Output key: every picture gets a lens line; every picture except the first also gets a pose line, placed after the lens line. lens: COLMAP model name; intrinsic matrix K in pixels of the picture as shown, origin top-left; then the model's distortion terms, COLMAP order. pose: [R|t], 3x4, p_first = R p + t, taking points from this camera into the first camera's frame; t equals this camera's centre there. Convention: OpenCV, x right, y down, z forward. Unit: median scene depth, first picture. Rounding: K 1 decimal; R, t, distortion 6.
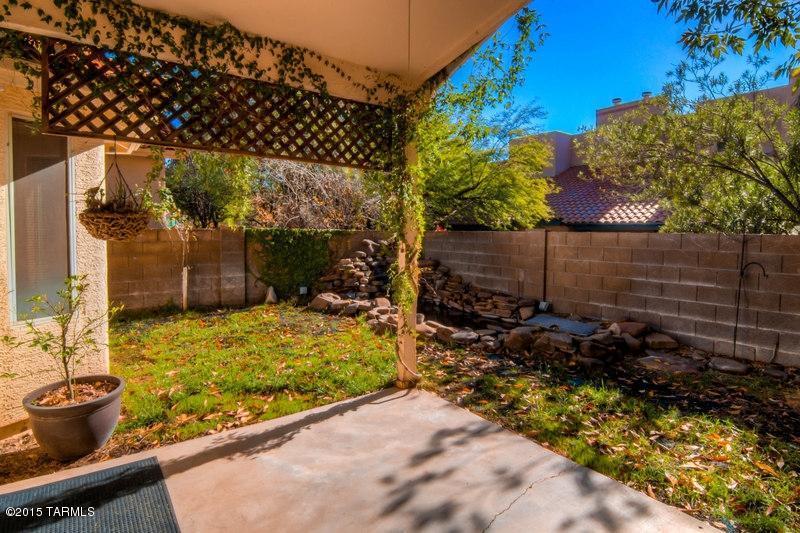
lens RADIAL K [[427.0, 0, 404.2], [0, 427.0, 244.8], [0, 0, 1]] dist [-0.006177, -0.011958]
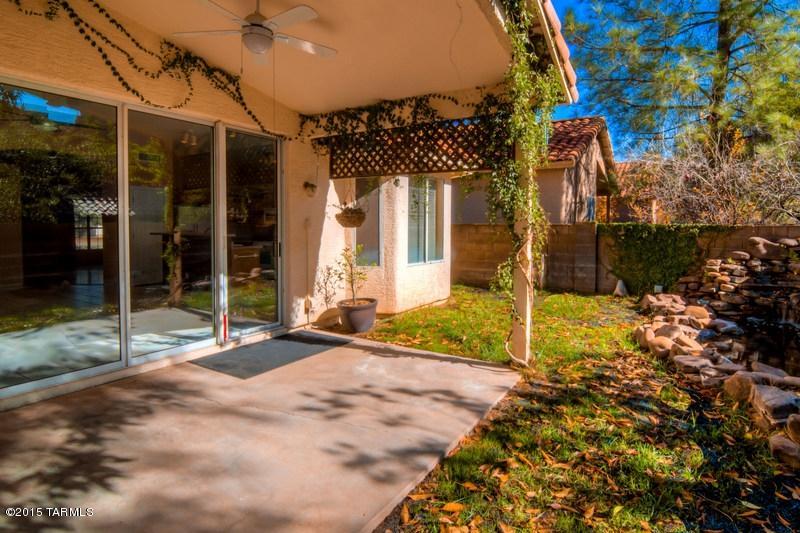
lens RADIAL K [[389.8, 0, 399.7], [0, 389.8, 236.1], [0, 0, 1]] dist [-0.001069, 0.000295]
pose [[0.397134, 0.023378, -0.917463, 0.777662], [-0.034832, 0.999339, 0.010386, 0.003183], [0.917099, 0.027833, 0.397686, 0.336023]]
